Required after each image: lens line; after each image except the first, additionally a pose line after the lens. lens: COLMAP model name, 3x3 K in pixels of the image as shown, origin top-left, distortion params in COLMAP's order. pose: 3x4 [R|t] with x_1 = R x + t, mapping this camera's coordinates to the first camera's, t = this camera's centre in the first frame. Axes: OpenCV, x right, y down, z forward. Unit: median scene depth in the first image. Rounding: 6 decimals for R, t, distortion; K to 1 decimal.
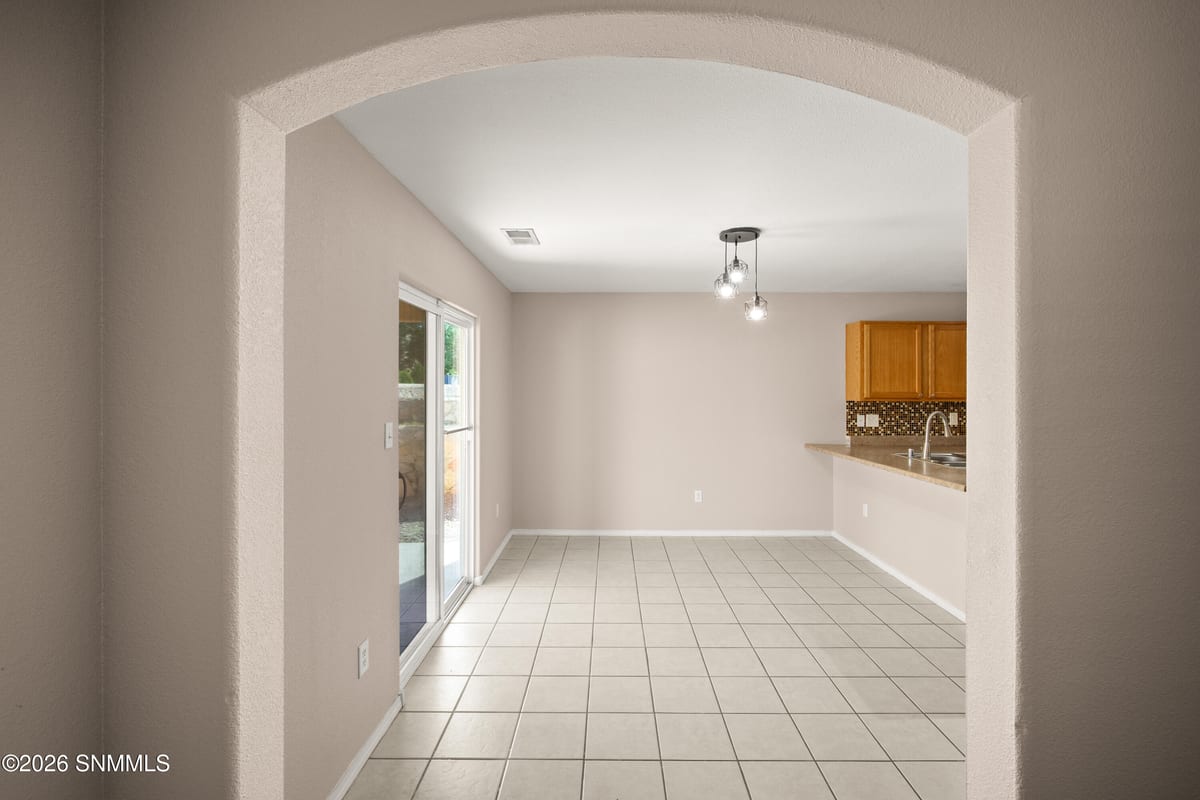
lens RADIAL K [[531.8, 0, 604.3], [0, 531.8, 389.0], [0, 0, 1]] dist [-0.010530, -0.000056]
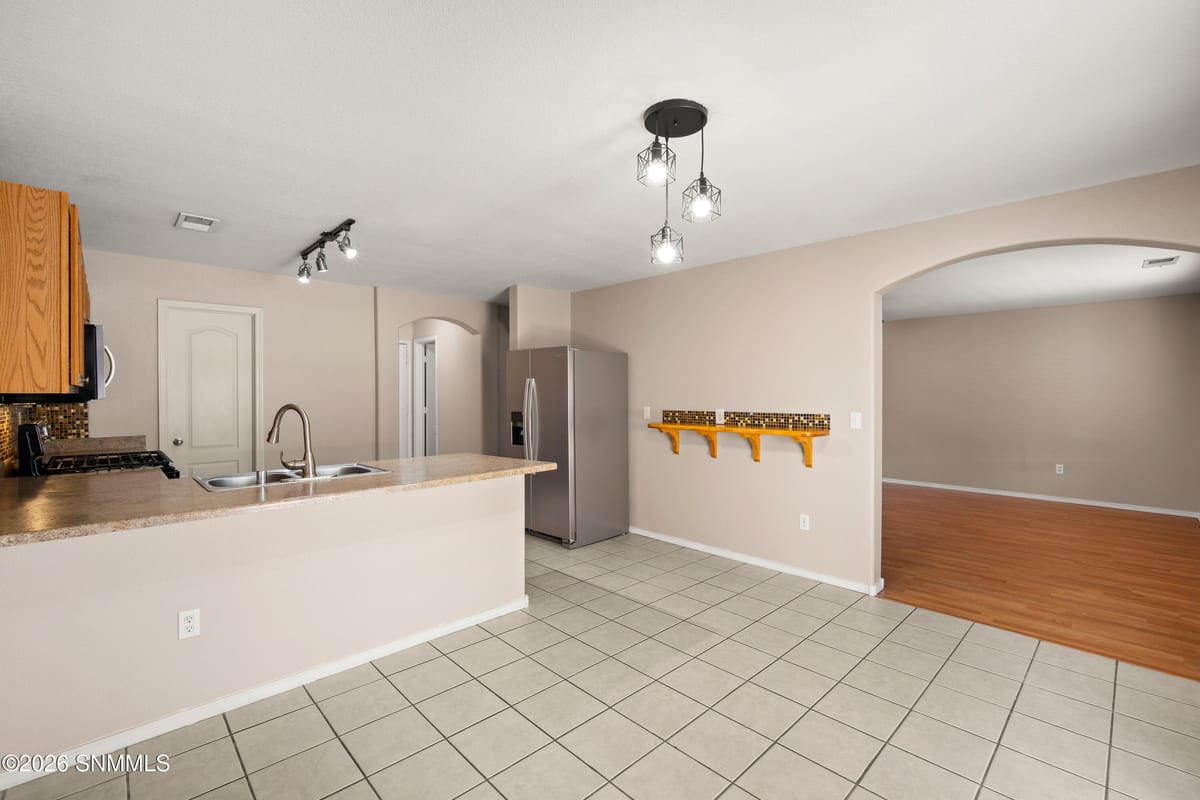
lens RADIAL K [[519.6, 0, 602.8], [0, 519.6, 393.5], [0, 0, 1]] dist [-0.004260, -0.000197]
pose [[-0.702434, -0.004879, 0.711732, -0.083238], [-0.001242, 0.999983, 0.005629, 0.020515], [-0.711748, 0.003070, -0.702429, 0.989611]]
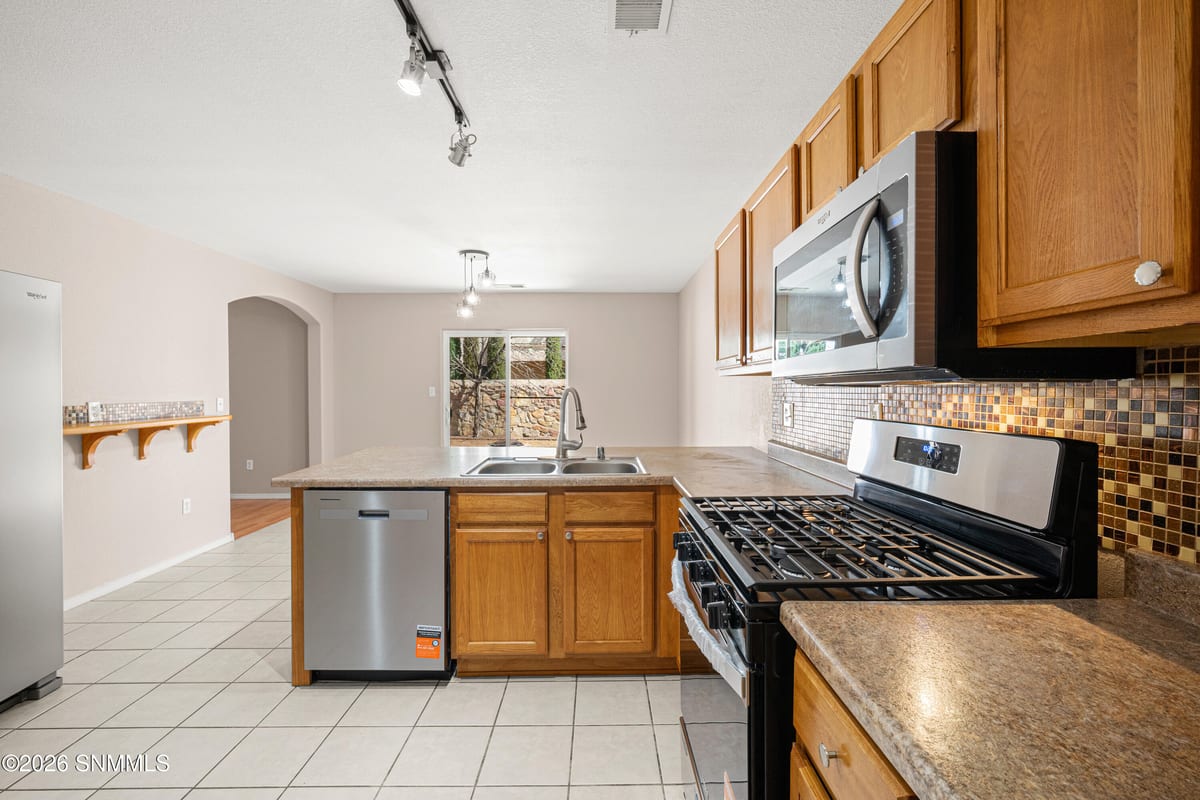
lens RADIAL K [[519.6, 0, 602.8], [0, 519.6, 393.5], [0, 0, 1]] dist [-0.004260, -0.000197]
pose [[0.019357, 0.007330, -0.999786, 1.055297], [0.002945, 0.999968, 0.007388, 0.037798], [0.999808, -0.003087, 0.019335, 0.865211]]
